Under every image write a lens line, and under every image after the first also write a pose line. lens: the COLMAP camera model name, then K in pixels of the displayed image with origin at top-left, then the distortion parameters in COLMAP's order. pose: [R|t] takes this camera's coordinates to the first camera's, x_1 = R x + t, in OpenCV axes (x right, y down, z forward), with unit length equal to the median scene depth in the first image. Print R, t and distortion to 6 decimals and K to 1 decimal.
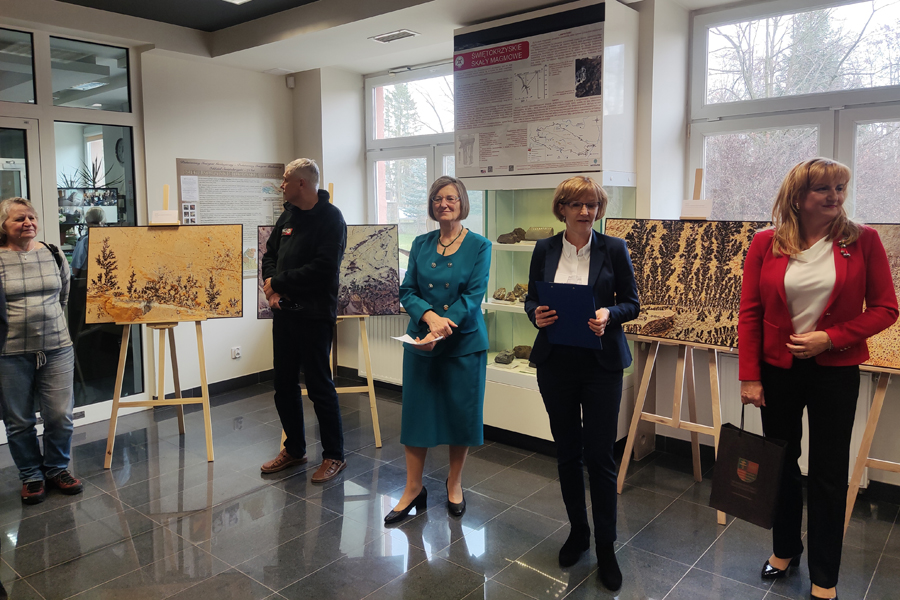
lens RADIAL K [[670.8, 0, 451.6], [0, 670.8, 262.2], [0, 0, 1]] dist [0.103042, -0.163699]
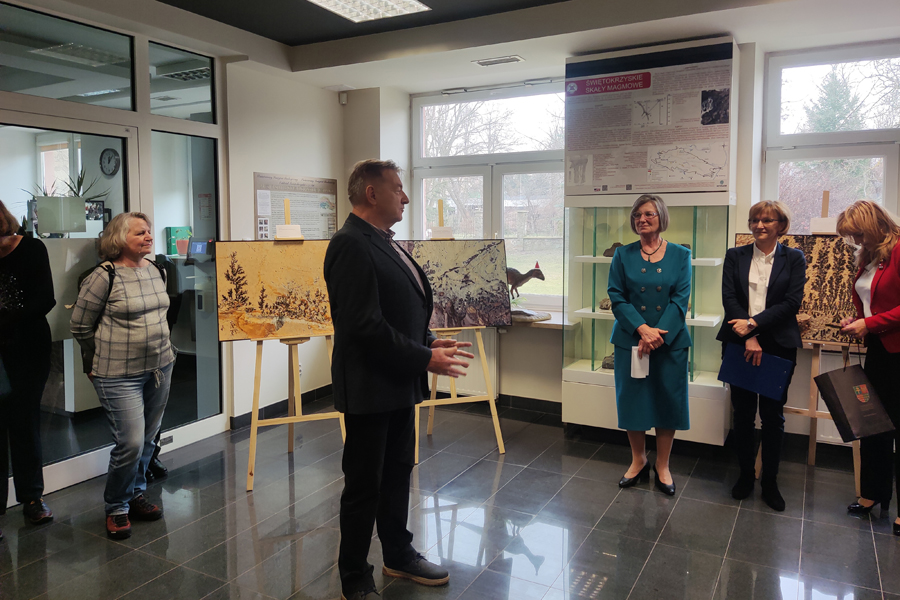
lens RADIAL K [[670.8, 0, 451.6], [0, 670.8, 262.2], [0, 0, 1]] dist [0.103042, -0.163699]
pose [[0.982072, -0.004295, 0.188458, -0.393176], [0.009292, 0.999628, -0.025636, 0.006094], [-0.188278, 0.026927, 0.981747, -0.011184]]
